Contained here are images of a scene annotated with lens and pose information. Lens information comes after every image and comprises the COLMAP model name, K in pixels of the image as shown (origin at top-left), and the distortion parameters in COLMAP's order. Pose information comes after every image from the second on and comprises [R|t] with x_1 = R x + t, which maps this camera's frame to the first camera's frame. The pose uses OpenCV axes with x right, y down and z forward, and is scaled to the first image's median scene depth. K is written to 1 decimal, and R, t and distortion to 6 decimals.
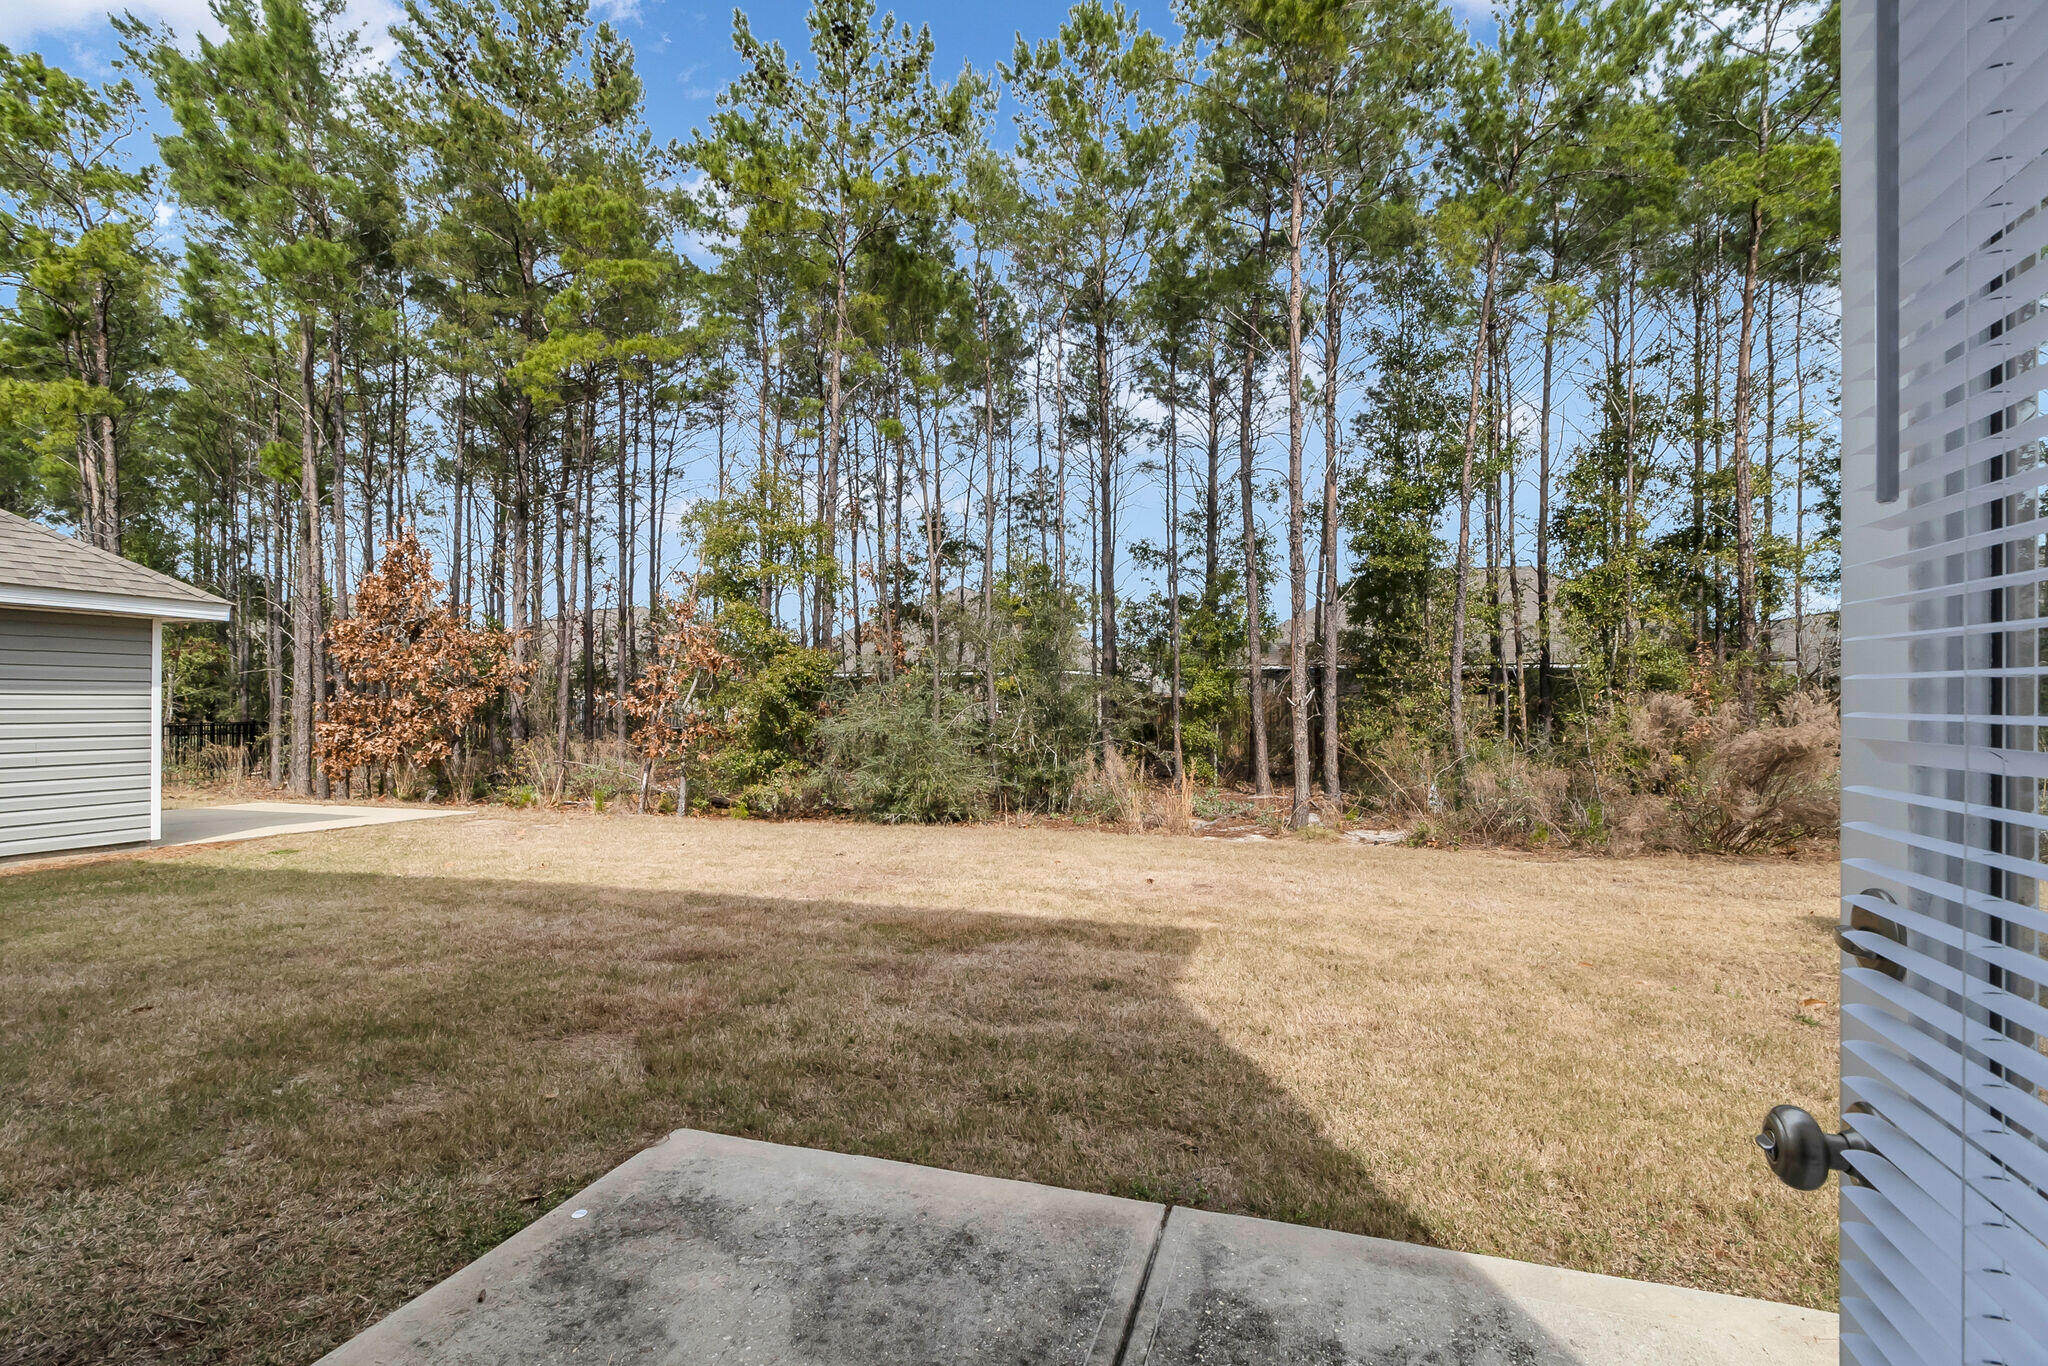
lens RADIAL K [[926.4, 0, 1023.6], [0, 926.4, 706.3], [0, 0, 1]] dist [0.000538, 0.000611]
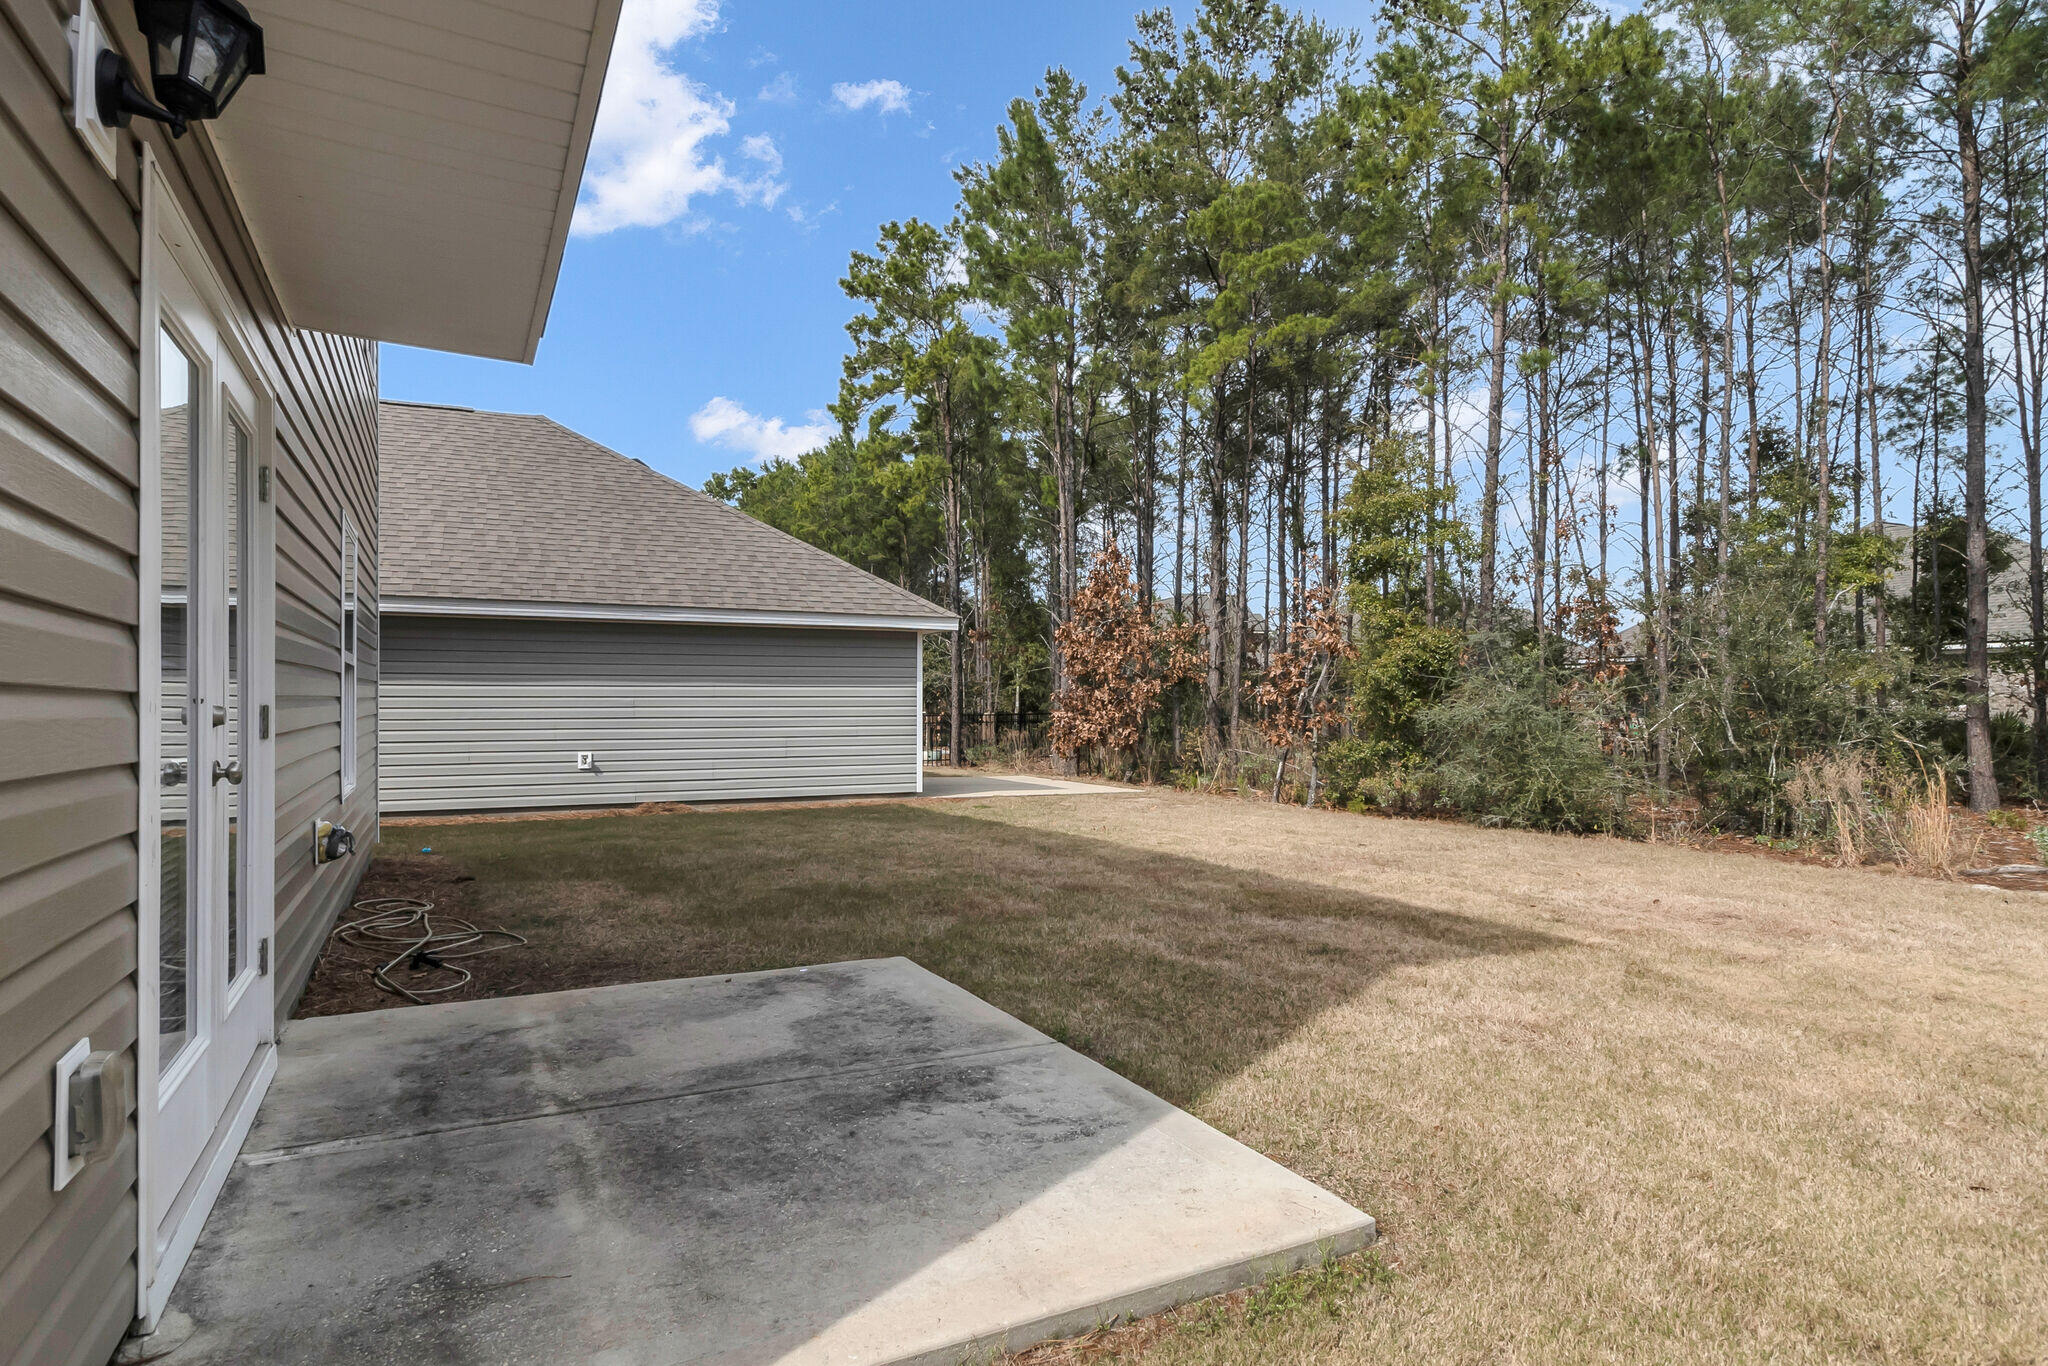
lens RADIAL K [[1094.1, 0, 1020.7], [0, 1094.1, 698.7], [0, 0, 1]] dist [0.003104, 0.000407]
pose [[0.706462, -0.004754, -0.707735, 0.333241], [0.002296, 0.999988, -0.004426, 0.013265], [0.707747, 0.001502, 0.706465, -0.042162]]
